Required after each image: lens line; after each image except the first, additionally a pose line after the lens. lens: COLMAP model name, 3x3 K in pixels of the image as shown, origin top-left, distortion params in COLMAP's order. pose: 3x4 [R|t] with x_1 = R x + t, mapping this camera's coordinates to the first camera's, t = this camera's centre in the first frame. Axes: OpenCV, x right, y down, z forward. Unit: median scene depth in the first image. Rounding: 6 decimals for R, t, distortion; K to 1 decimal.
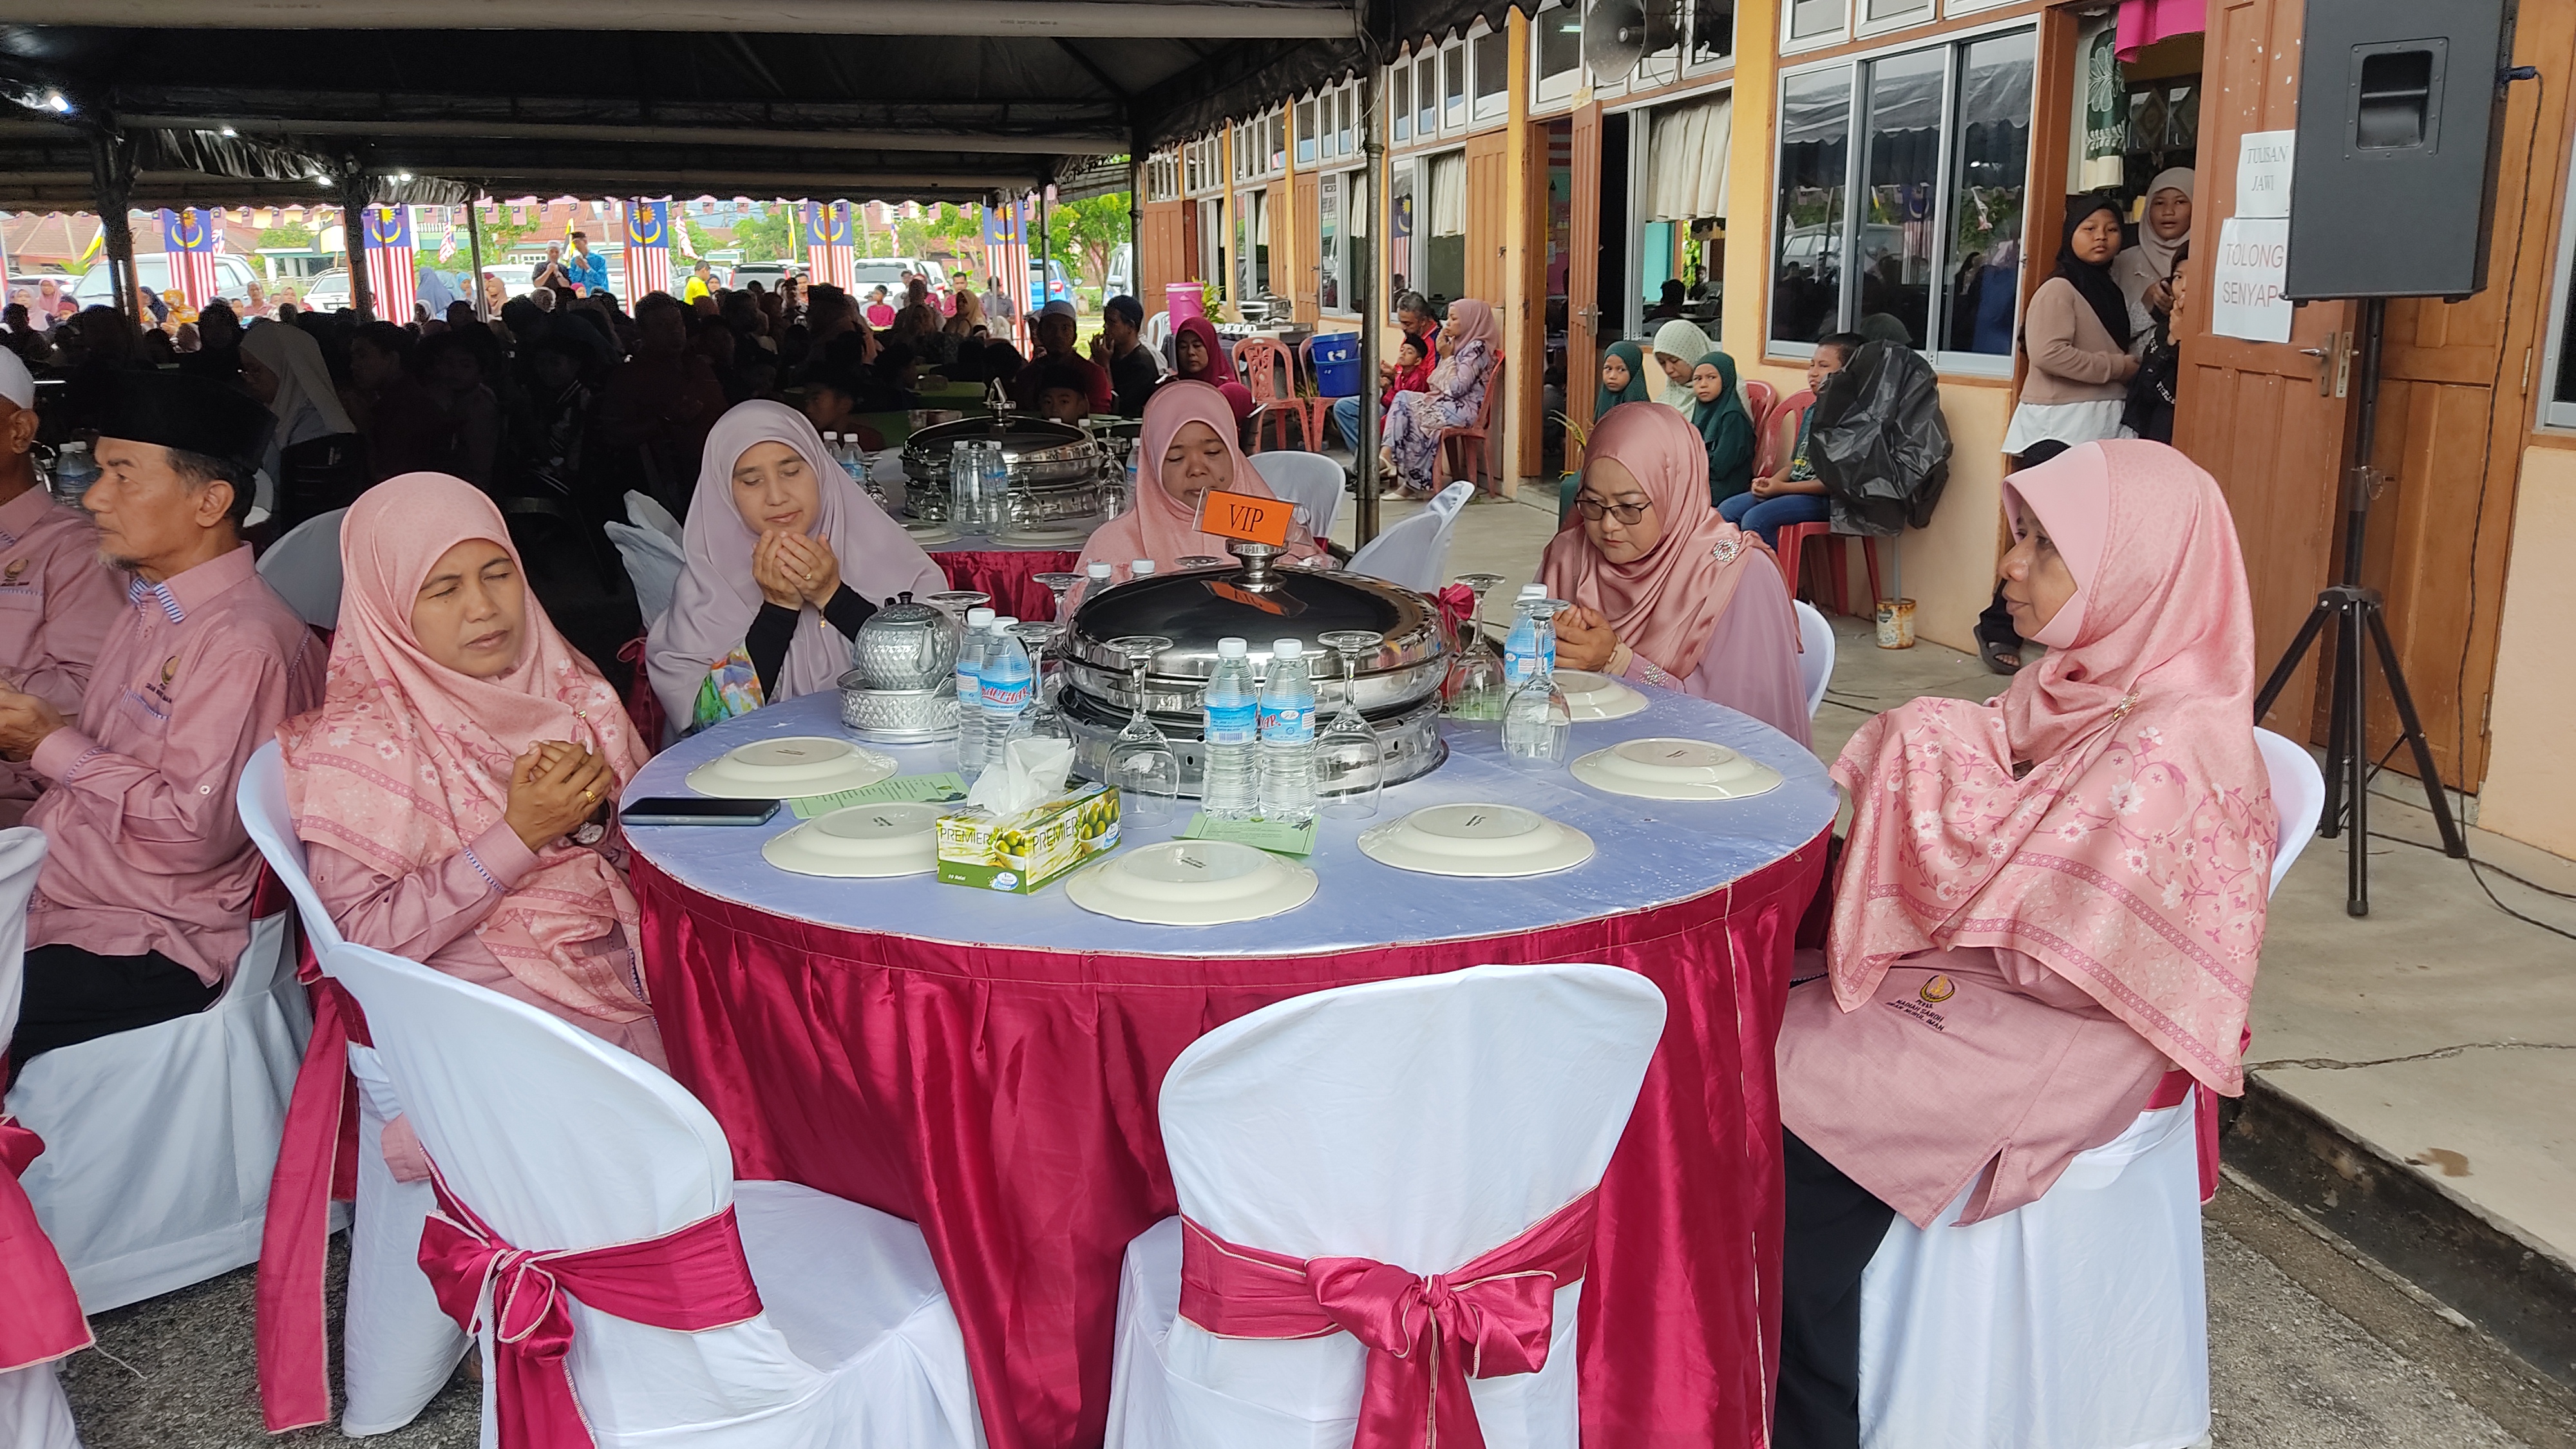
lens RADIAL K [[2124.3, 0, 1288.0], [0, 2124.3, 724.5], [0, 0, 1]] dist [0.116046, -0.264200]
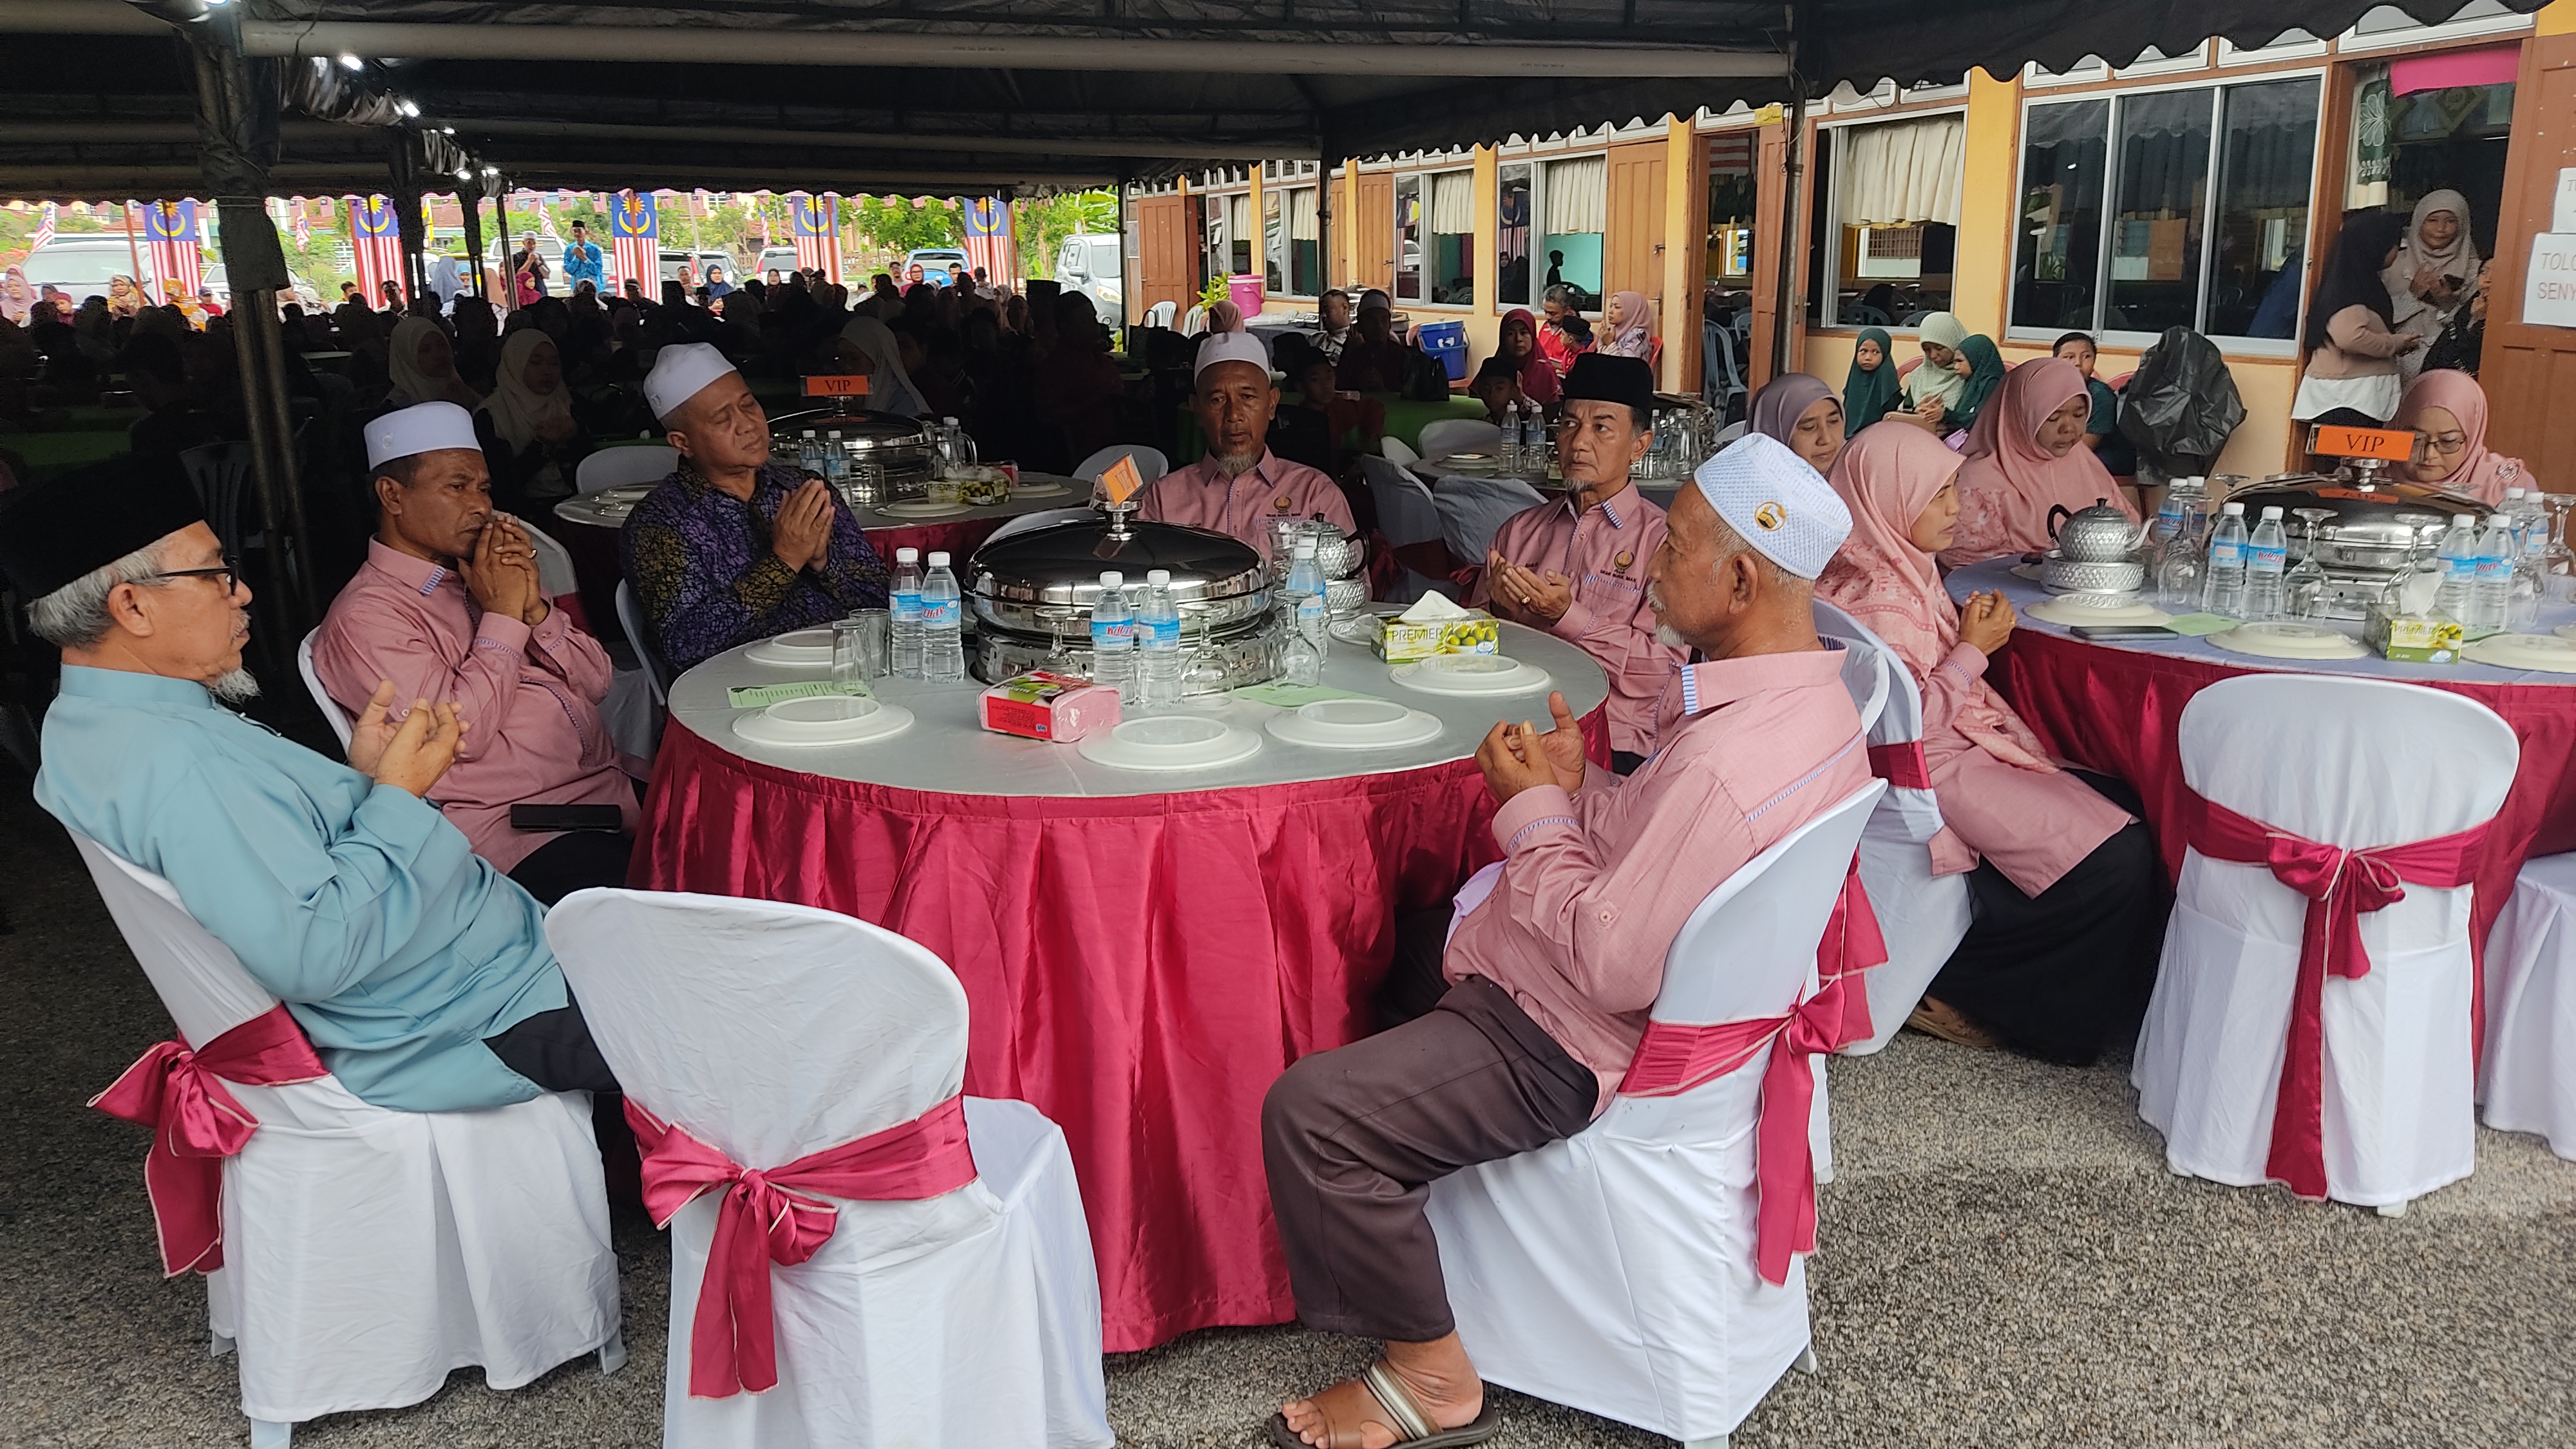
lens RADIAL K [[2124.3, 0, 1288.0], [0, 2124.3, 724.5], [0, 0, 1]] dist [0.116046, -0.264200]
pose [[0.994043, -0.021477, 0.106856, -0.225118], [0.020889, 0.999760, 0.006615, 0.018227], [-0.106972, -0.004344, 0.994253, -0.103874]]
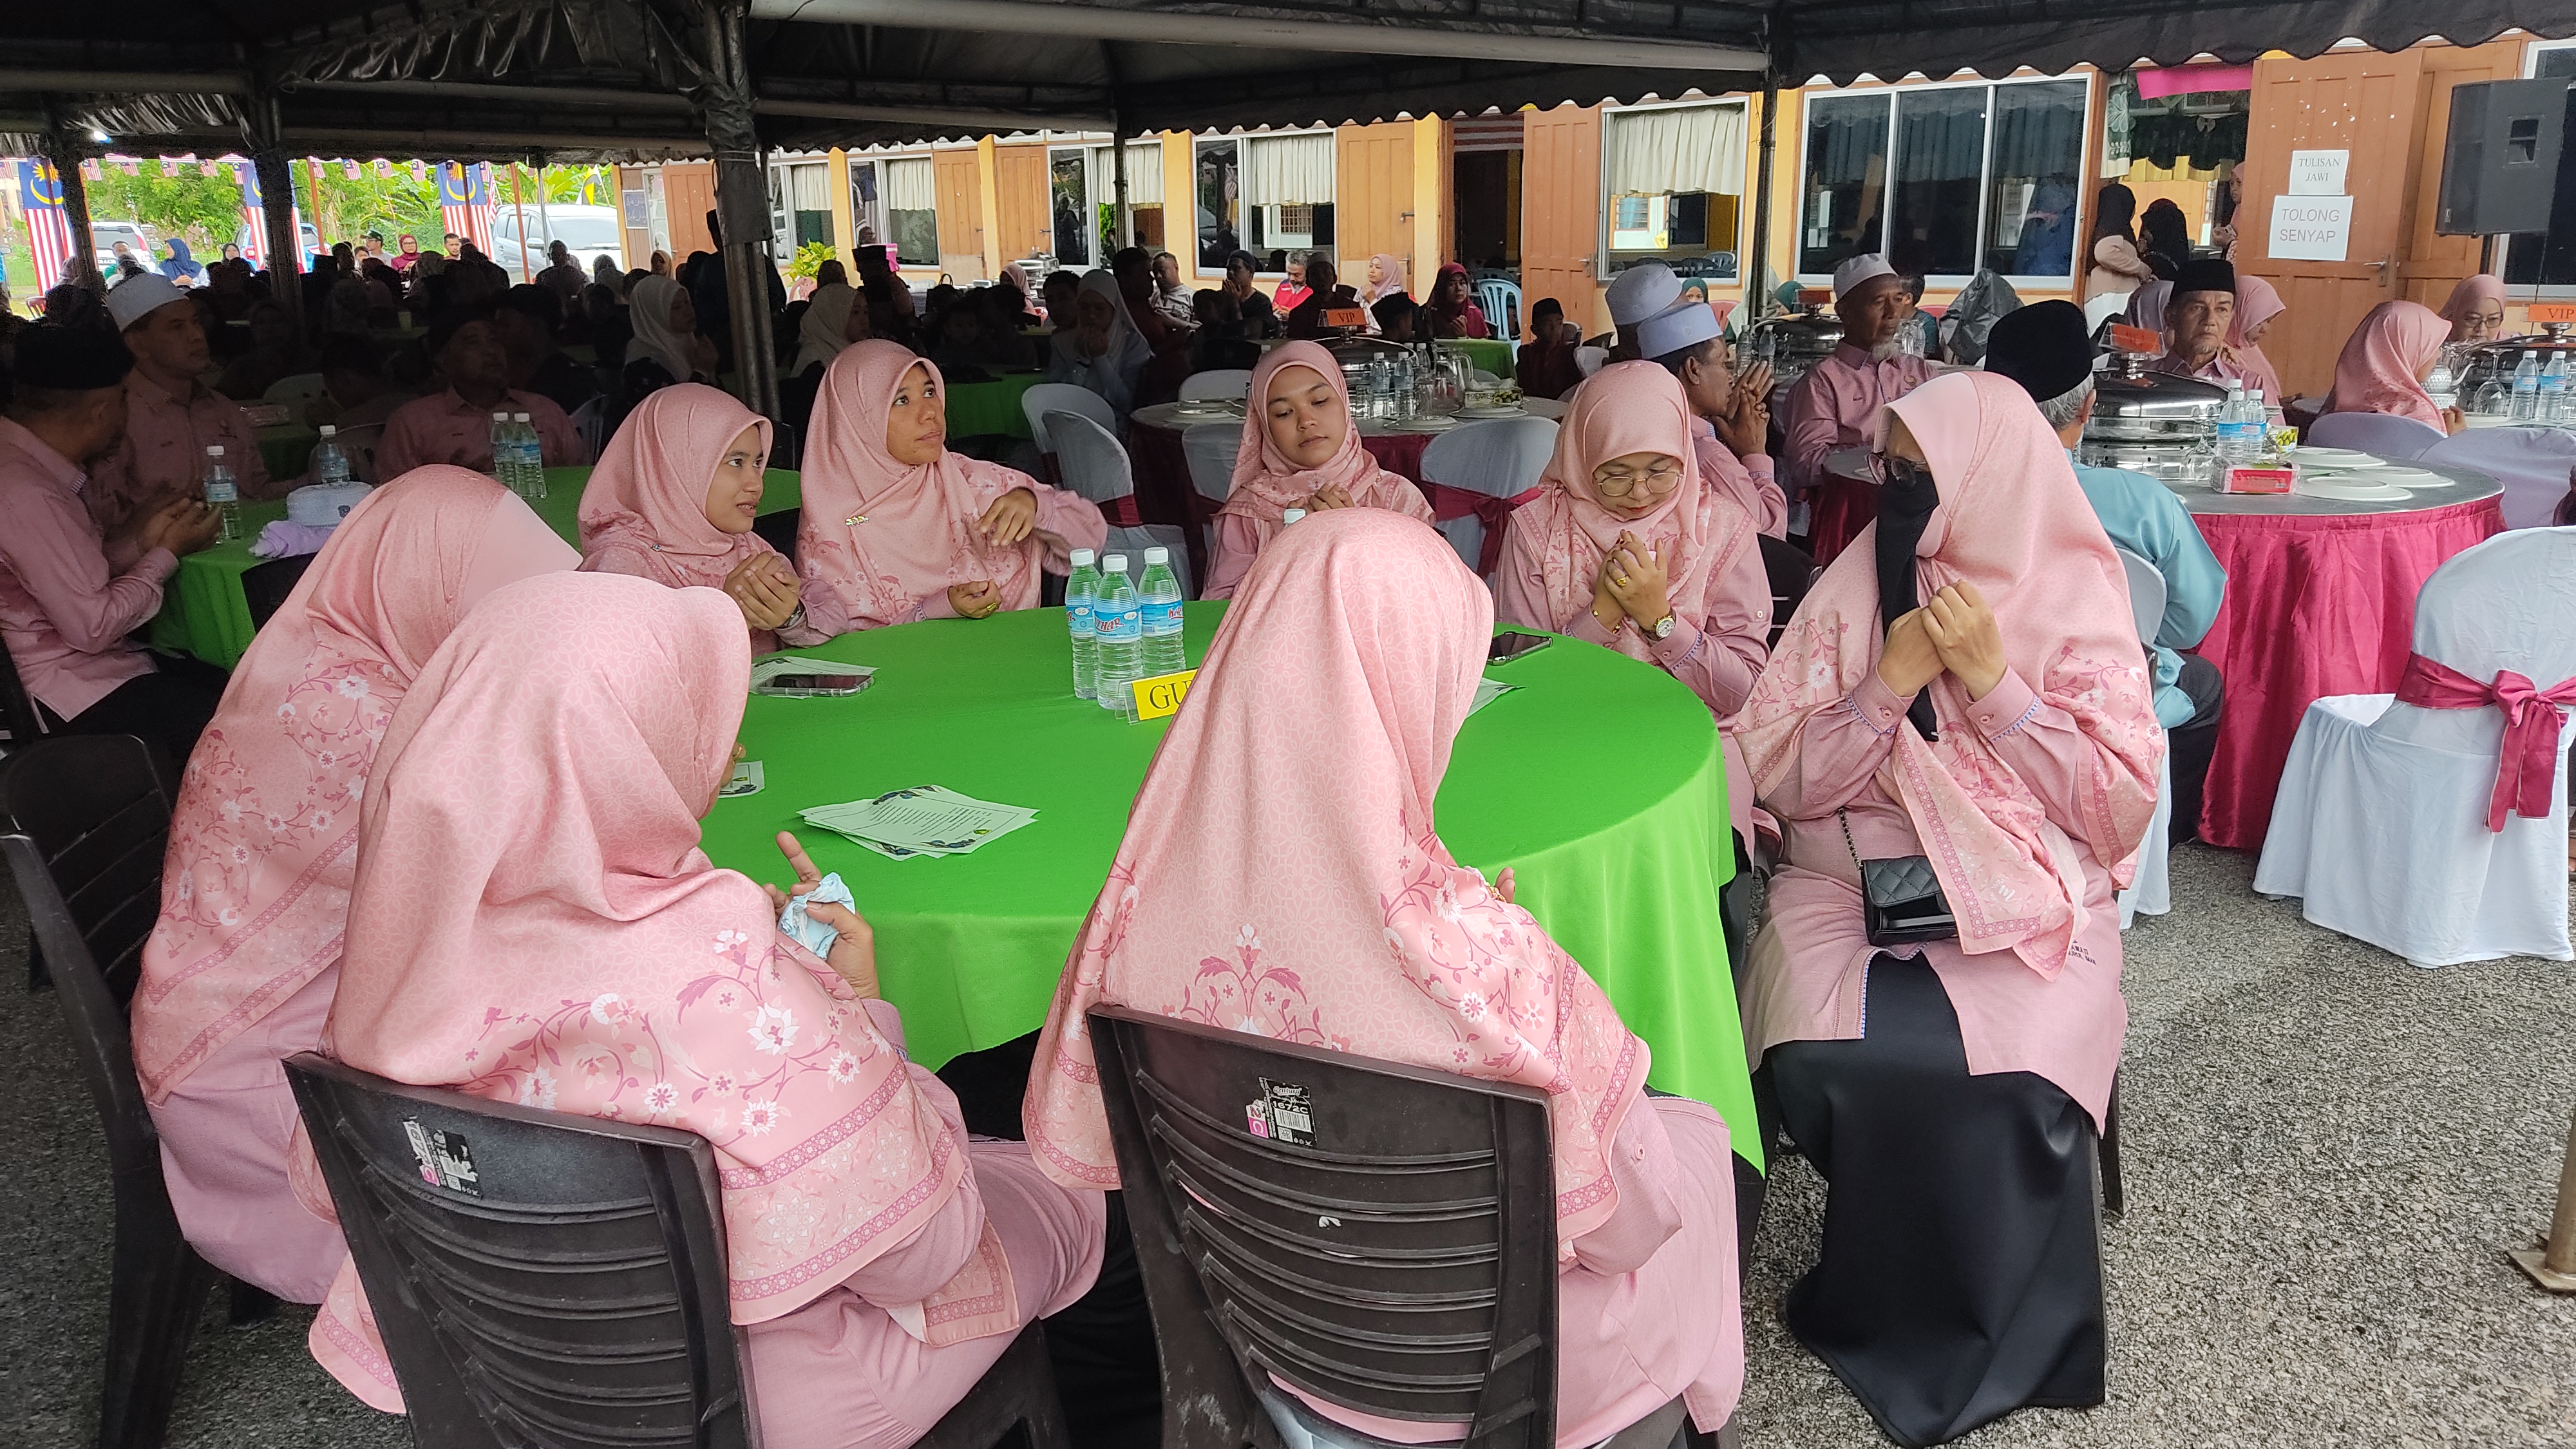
lens RADIAL K [[2124.3, 0, 1288.0], [0, 2124.3, 724.5], [0, 0, 1]] dist [0.116046, -0.264200]
pose [[0.898123, -0.093910, 0.429600, -0.561636], [0.088089, 0.995550, 0.033466, 0.034854], [-0.430831, 0.007786, 0.902399, -0.131695]]
